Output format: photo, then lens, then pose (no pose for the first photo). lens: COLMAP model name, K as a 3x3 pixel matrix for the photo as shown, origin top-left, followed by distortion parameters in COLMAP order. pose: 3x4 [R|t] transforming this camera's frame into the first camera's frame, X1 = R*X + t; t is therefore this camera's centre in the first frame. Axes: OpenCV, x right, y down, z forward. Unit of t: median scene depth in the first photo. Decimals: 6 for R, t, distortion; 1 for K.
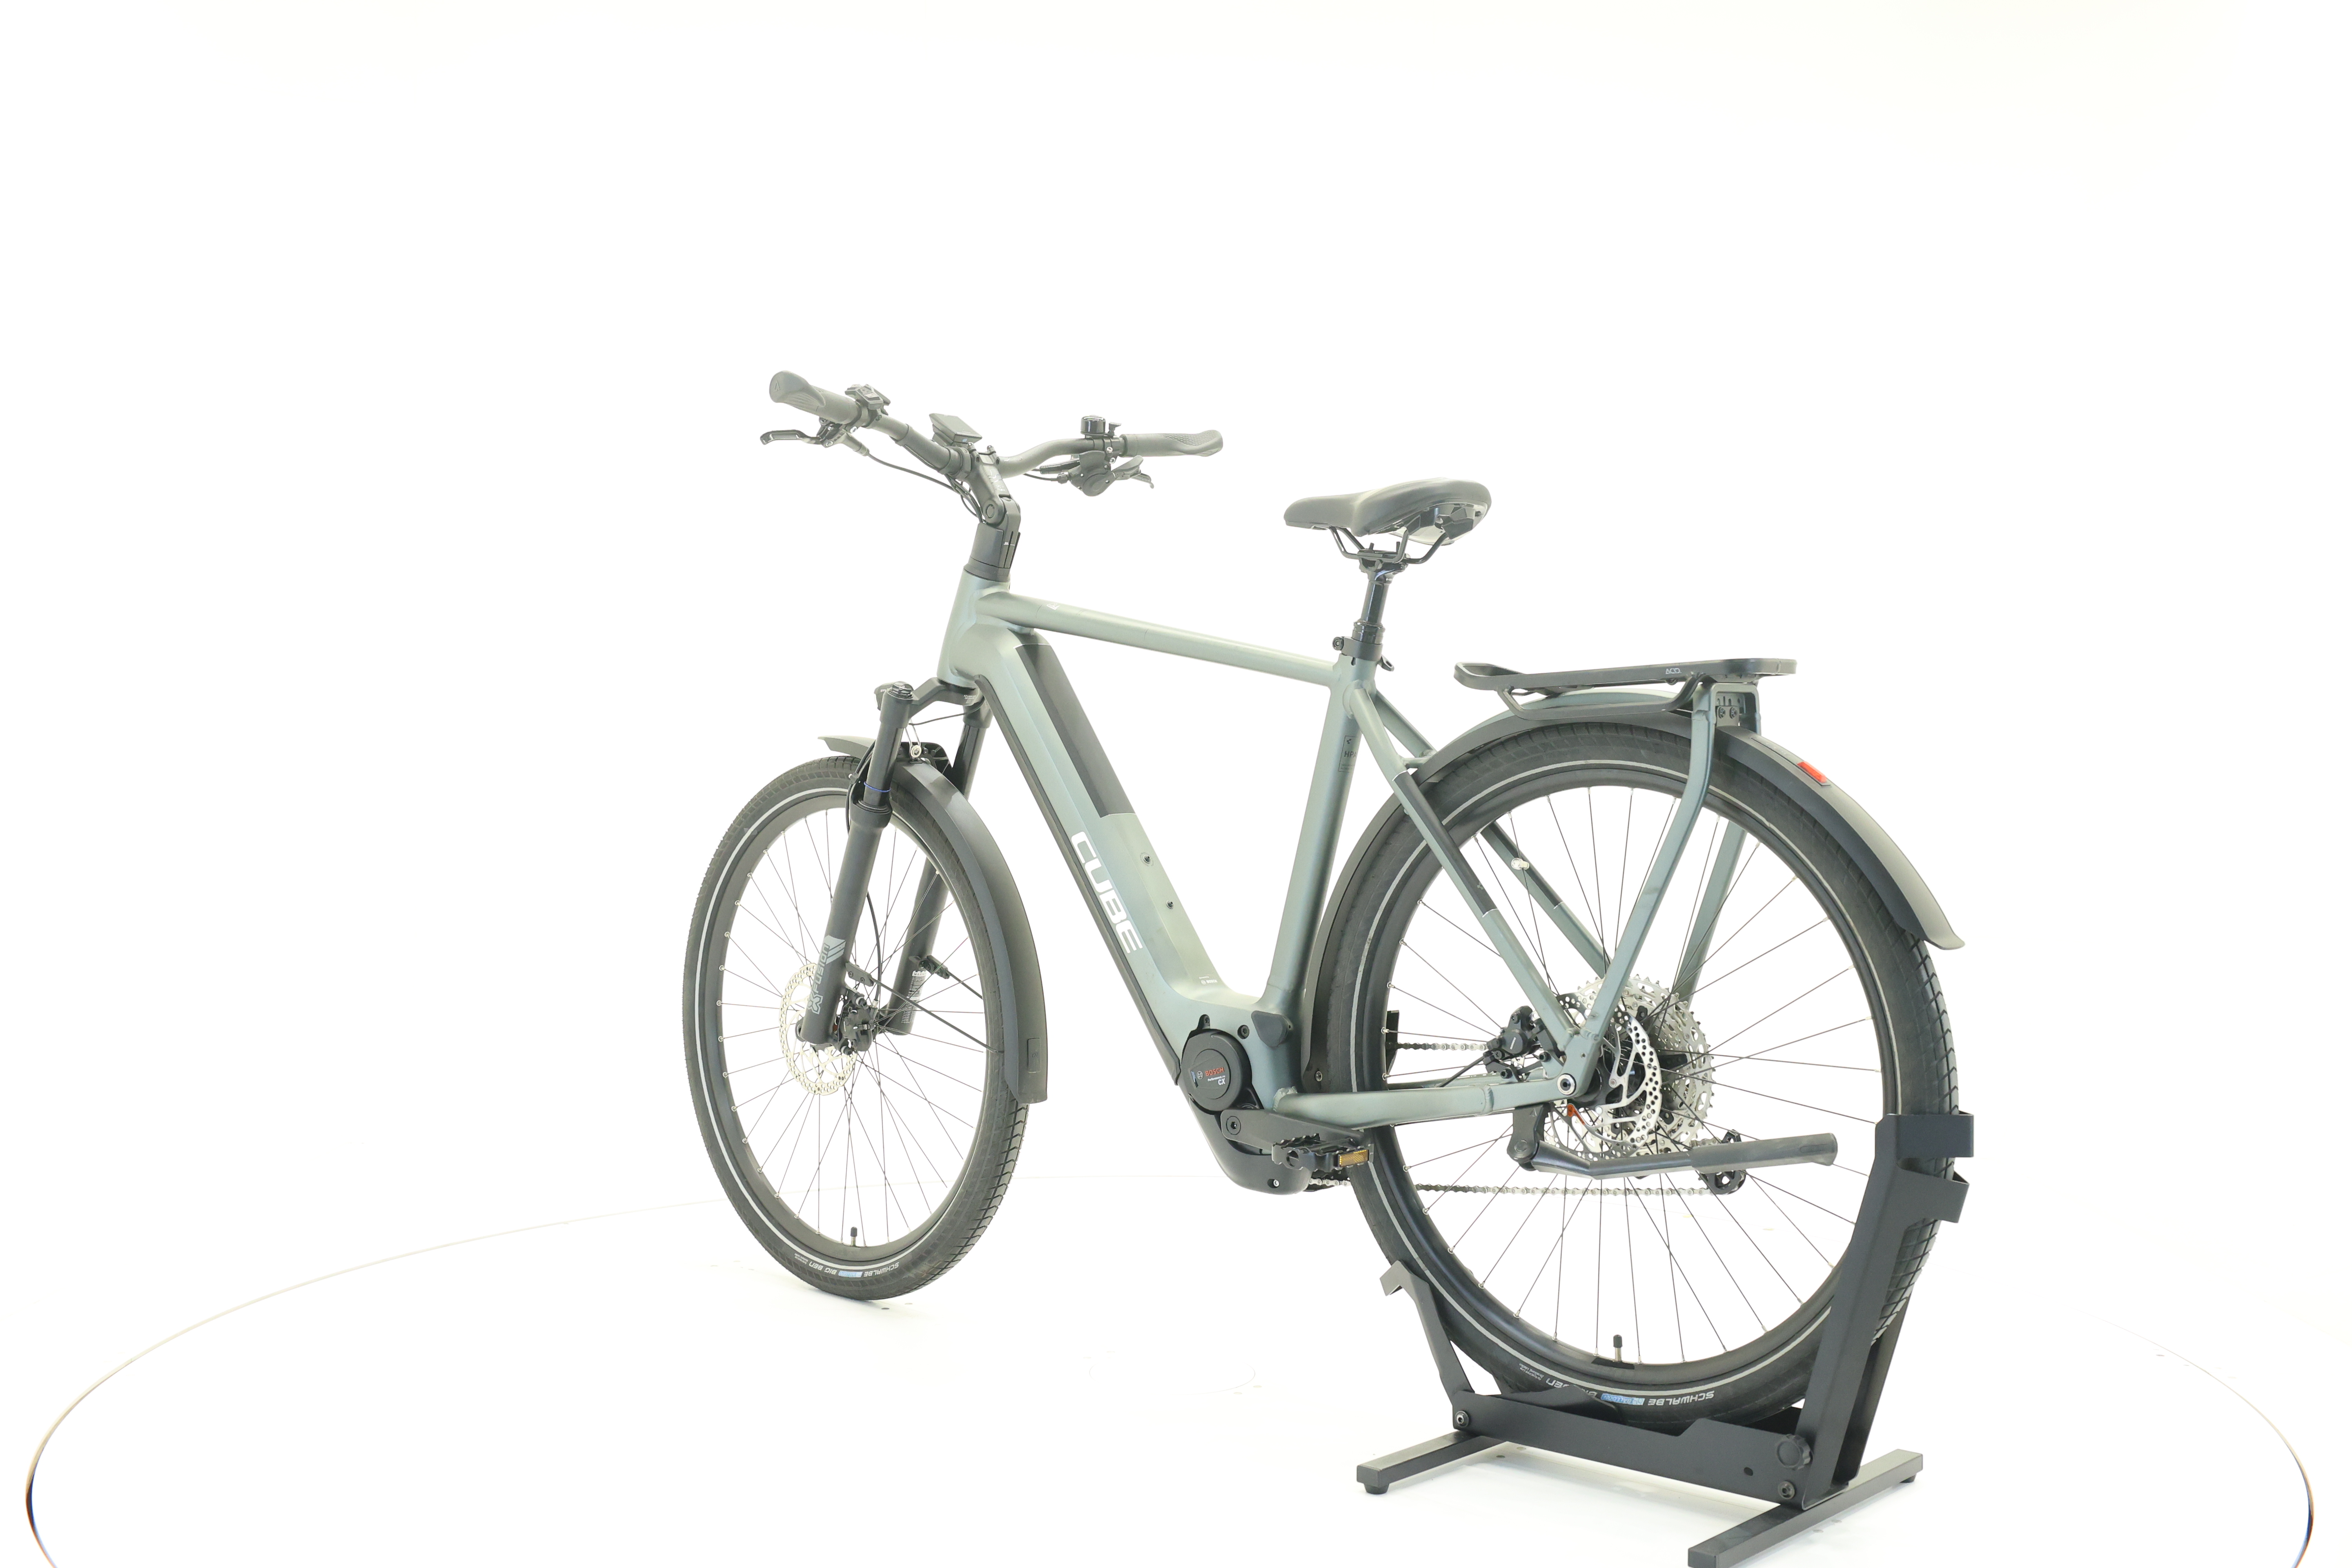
lens RADIAL K [[2472.5, 0, 1177.2], [0, 2472.5, 775.4], [0, 0, 1]] dist [-0.015906, 0.000000]
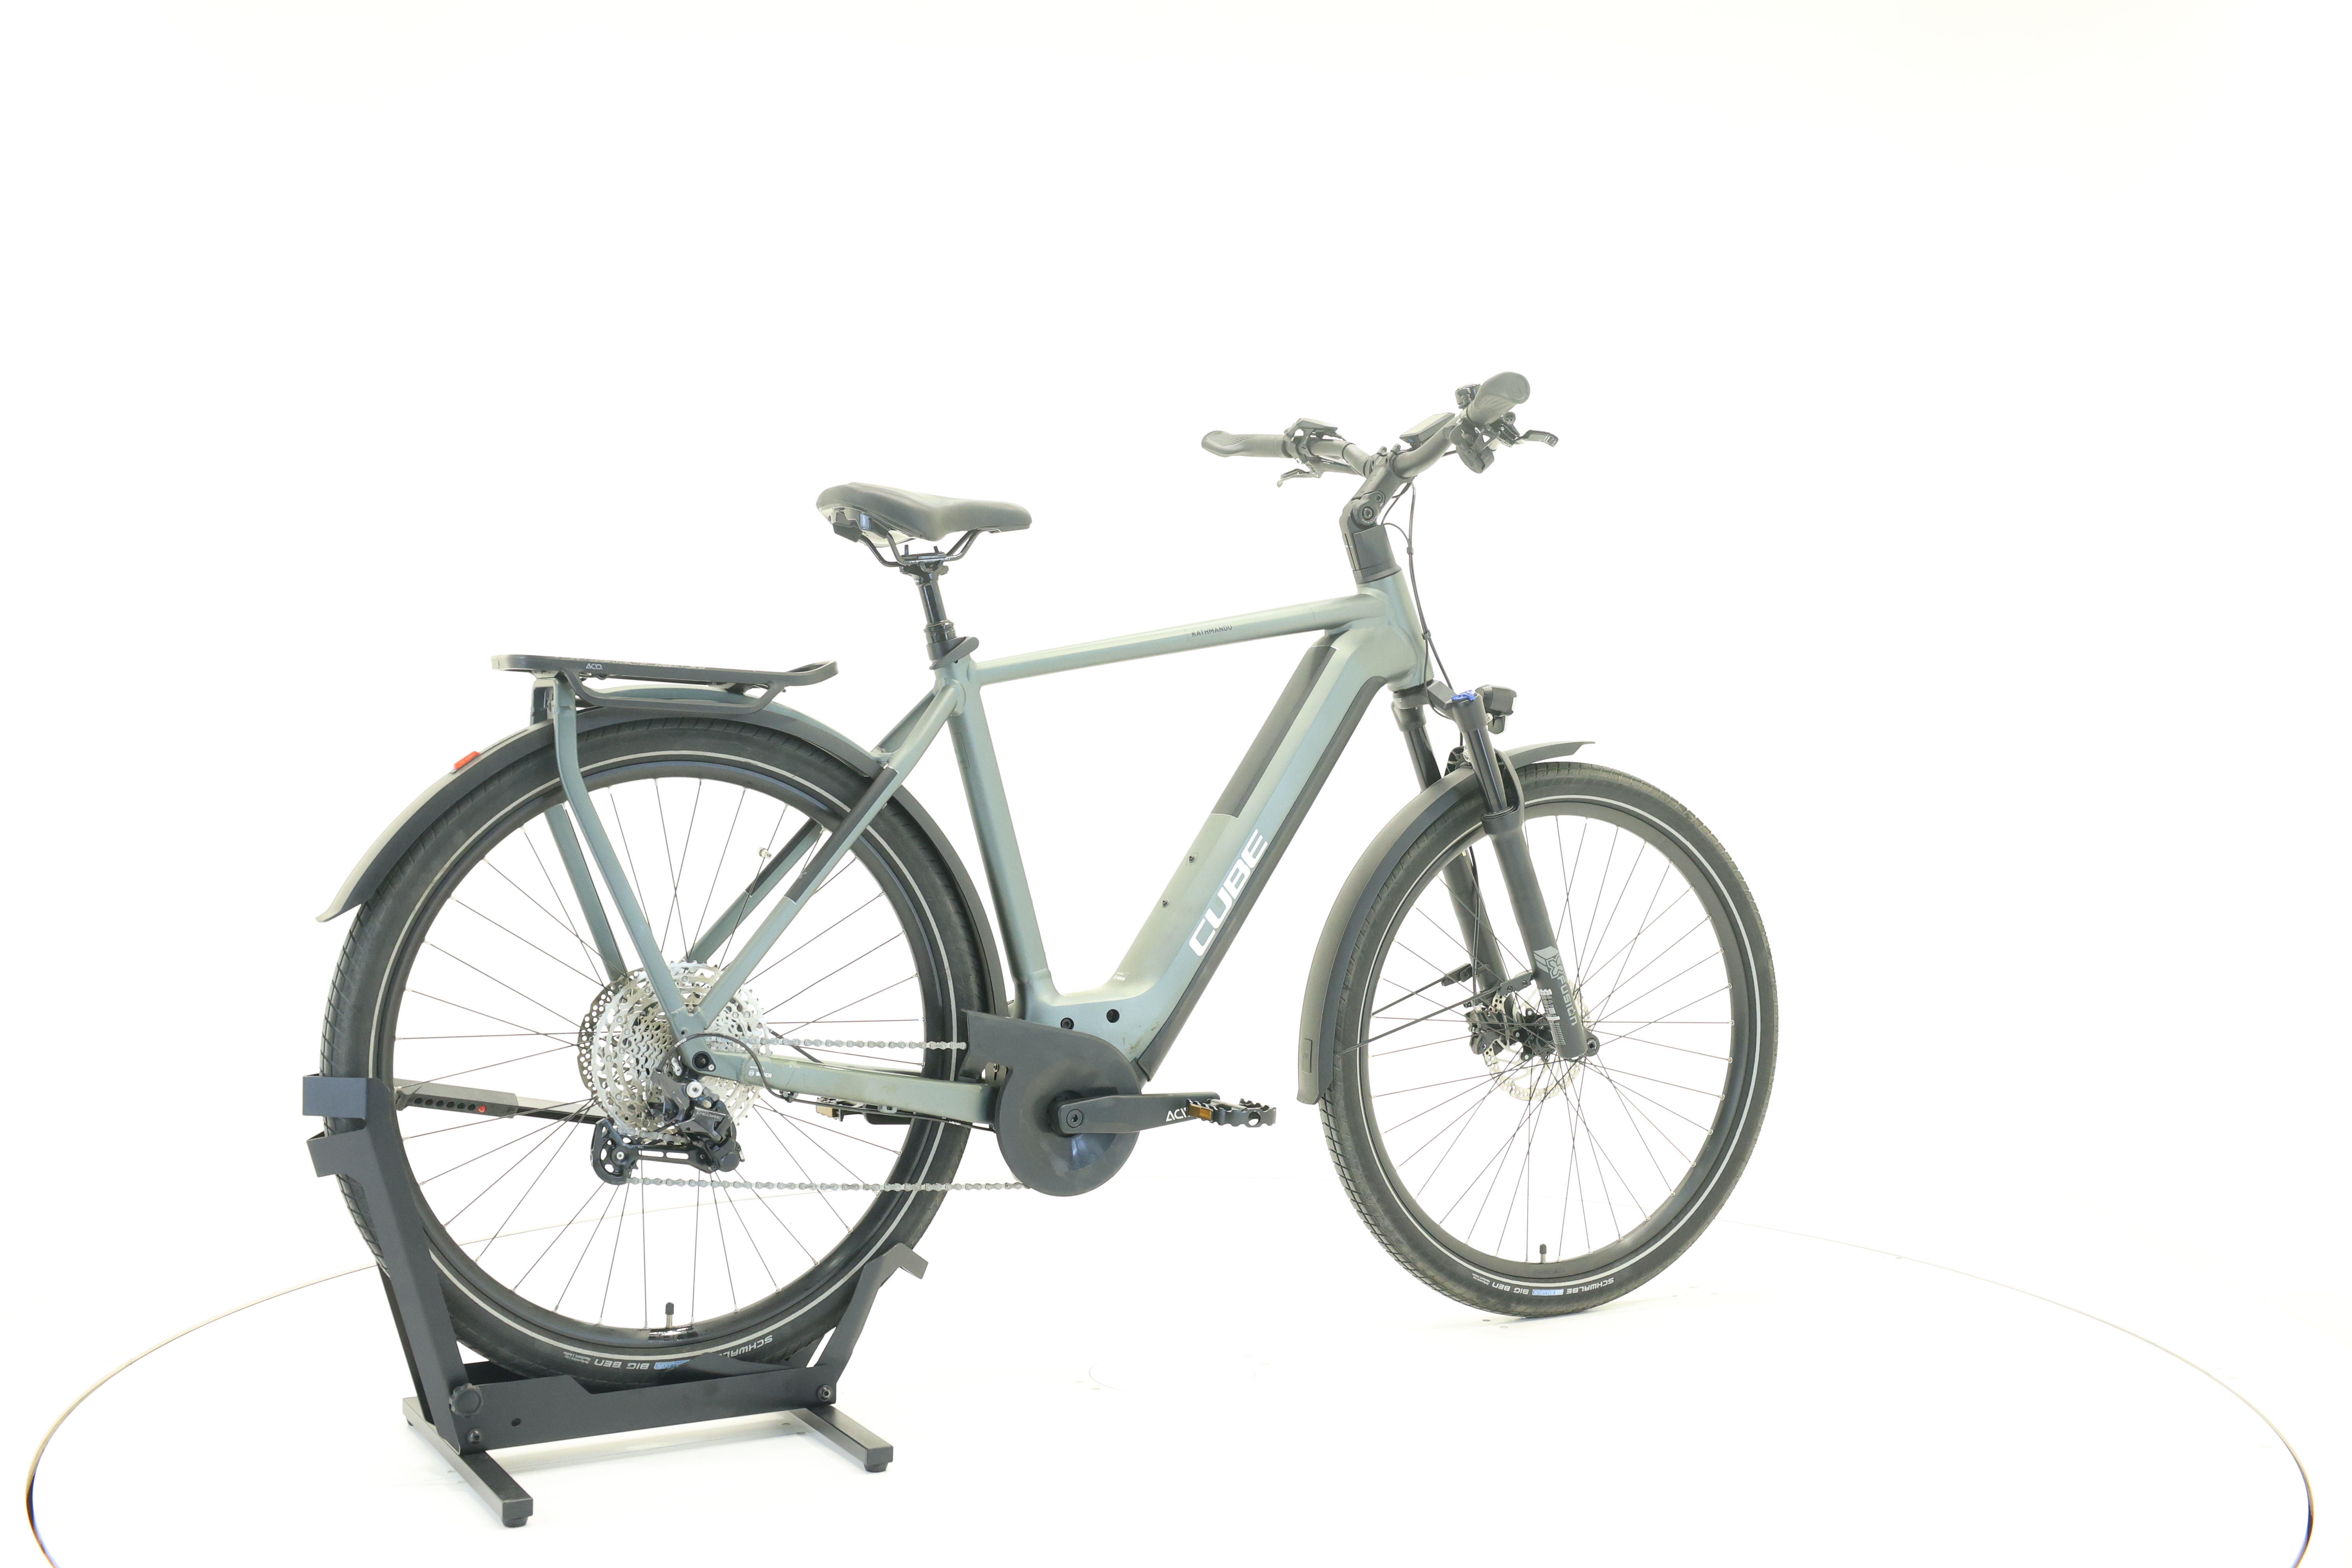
lens RADIAL K [[2472.5, 0, 1175.8], [0, 2472.5, 776.3], [0, 0, 1]] dist [-0.015906, 0.000000]
pose [[-0.307235, 0.011491, -0.951564, 0.992345], [-0.028226, 0.999377, 0.021182, -0.021889], [0.951215, 0.033366, -0.306720, 1.362275]]
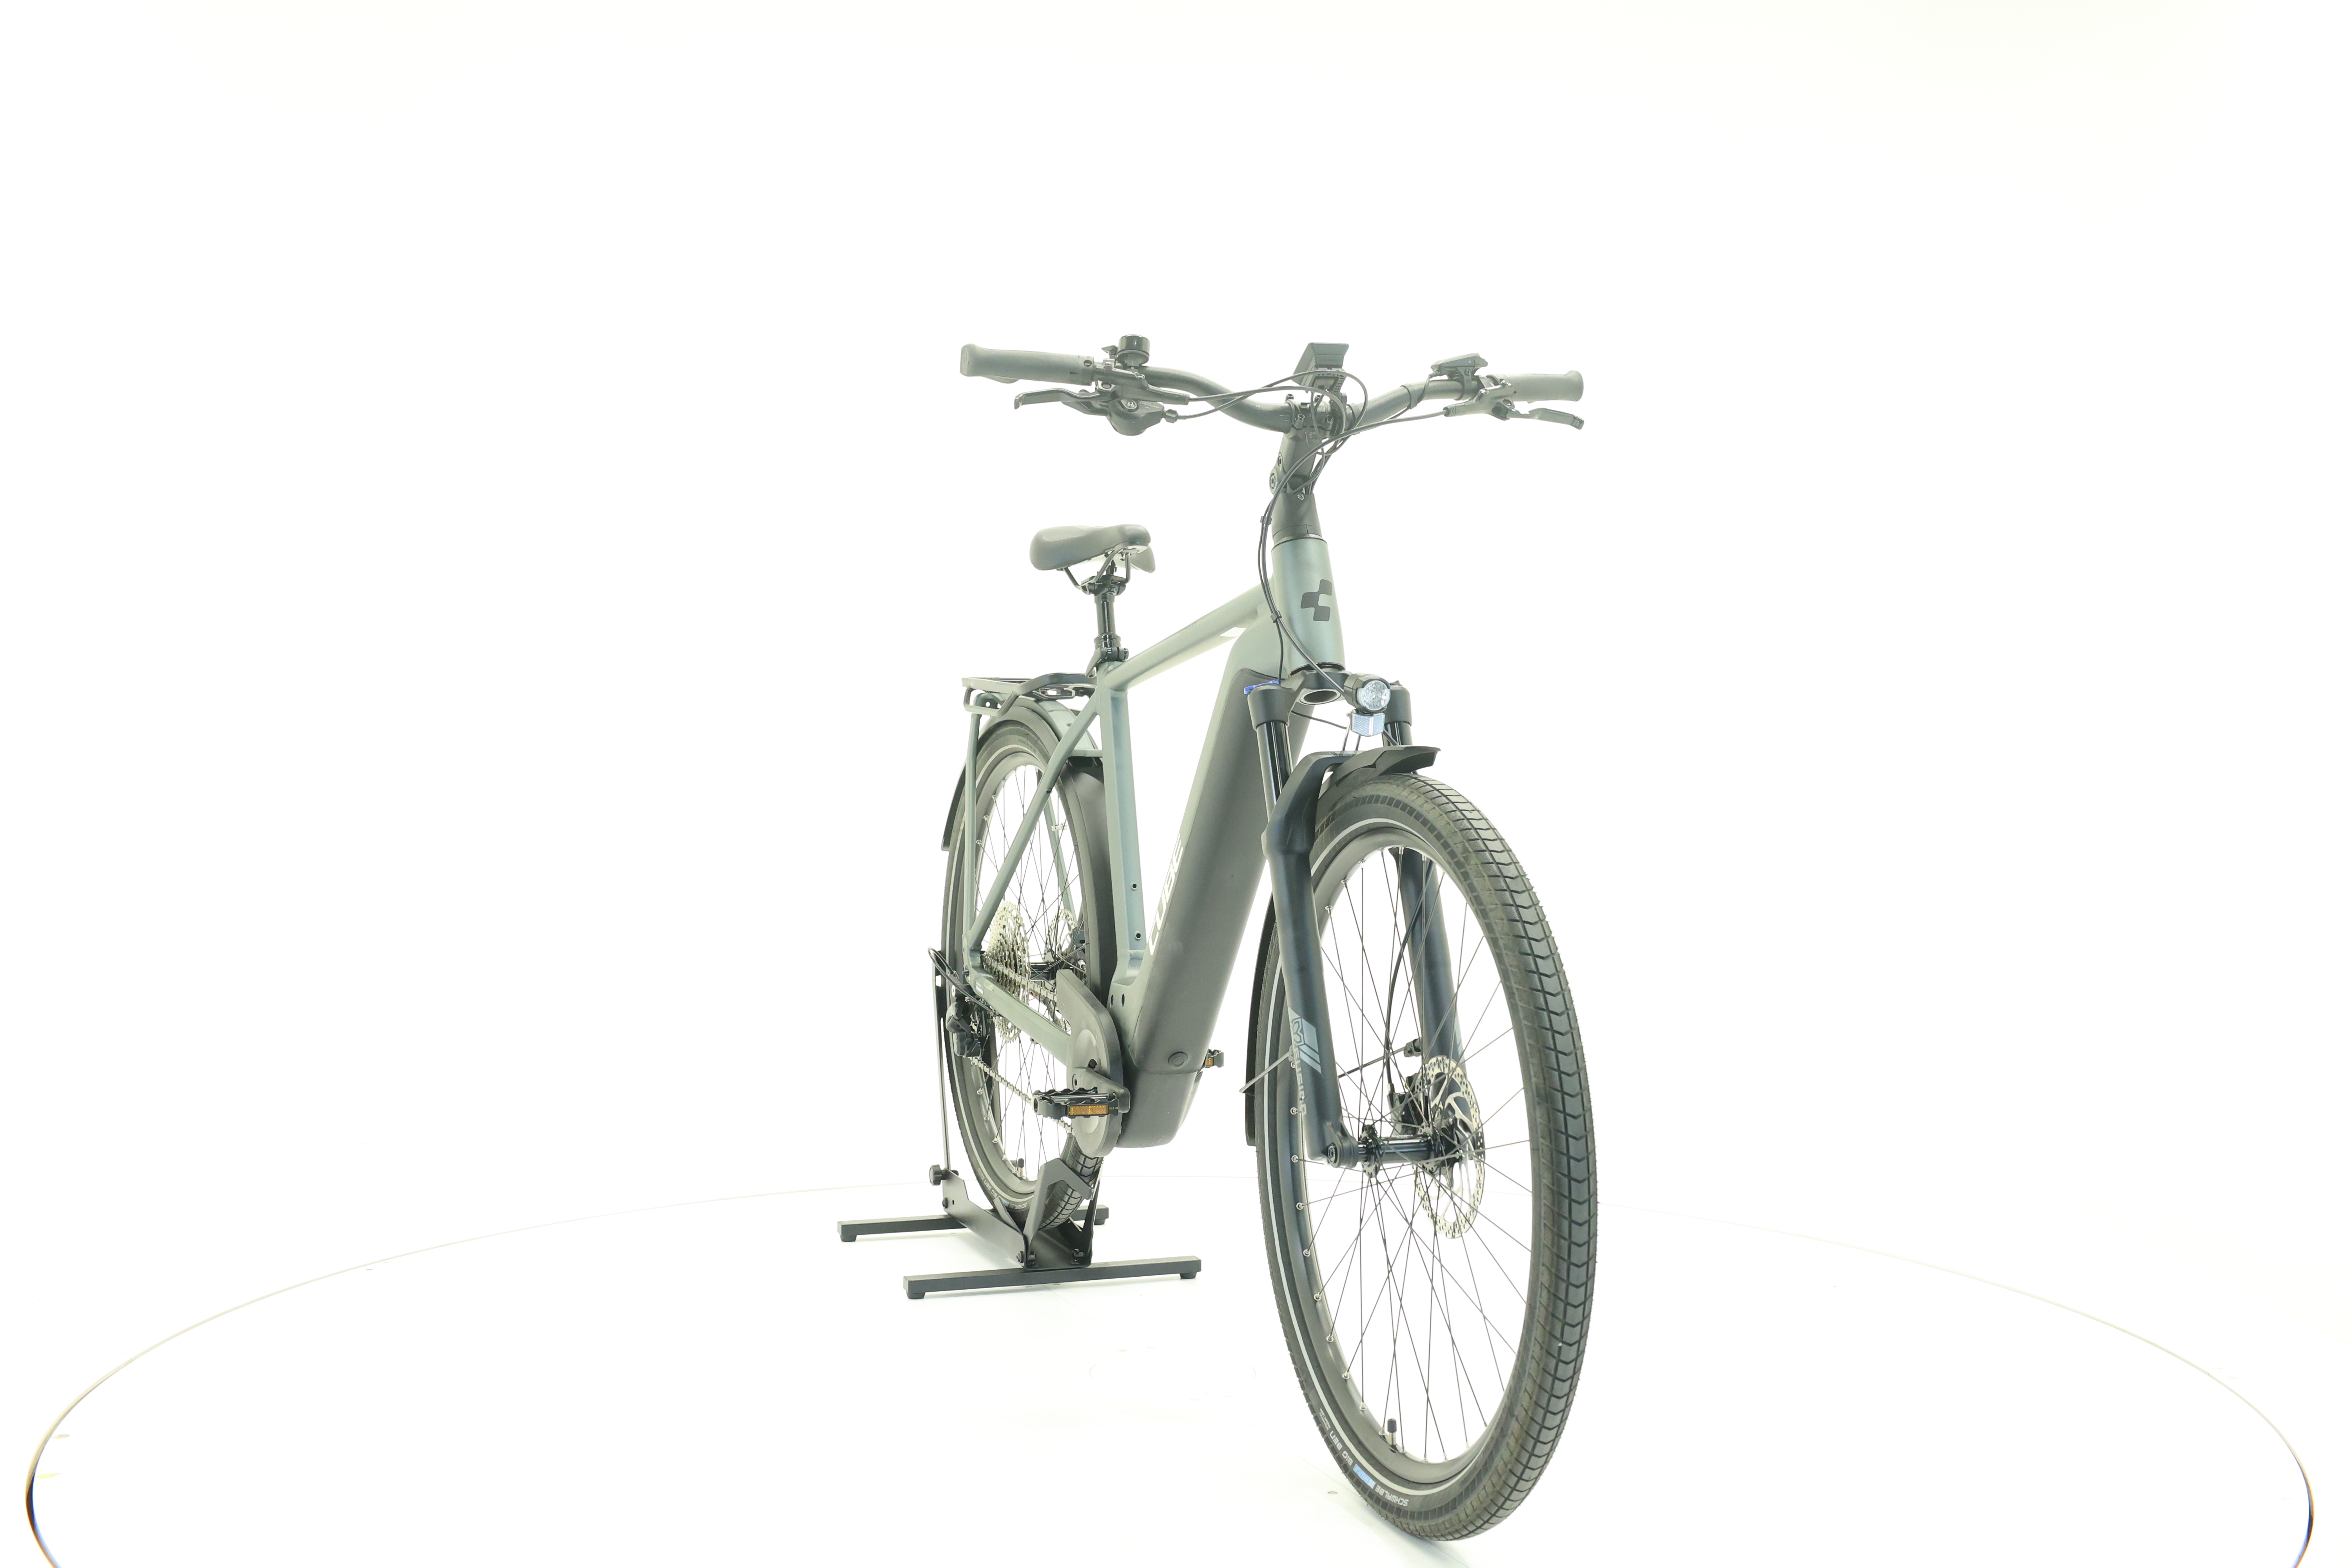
lens RADIAL K [[2472.5, 0, 1175.6], [0, 2472.5, 782.2], [0, 0, 1]] dist [-0.015906, 0.000000]
pose [[-0.891733, -0.022895, 0.451982, -0.470731], [-0.001643, 0.998877, 0.047357, -0.046456], [-0.452559, 0.041487, -0.890769, 1.970447]]
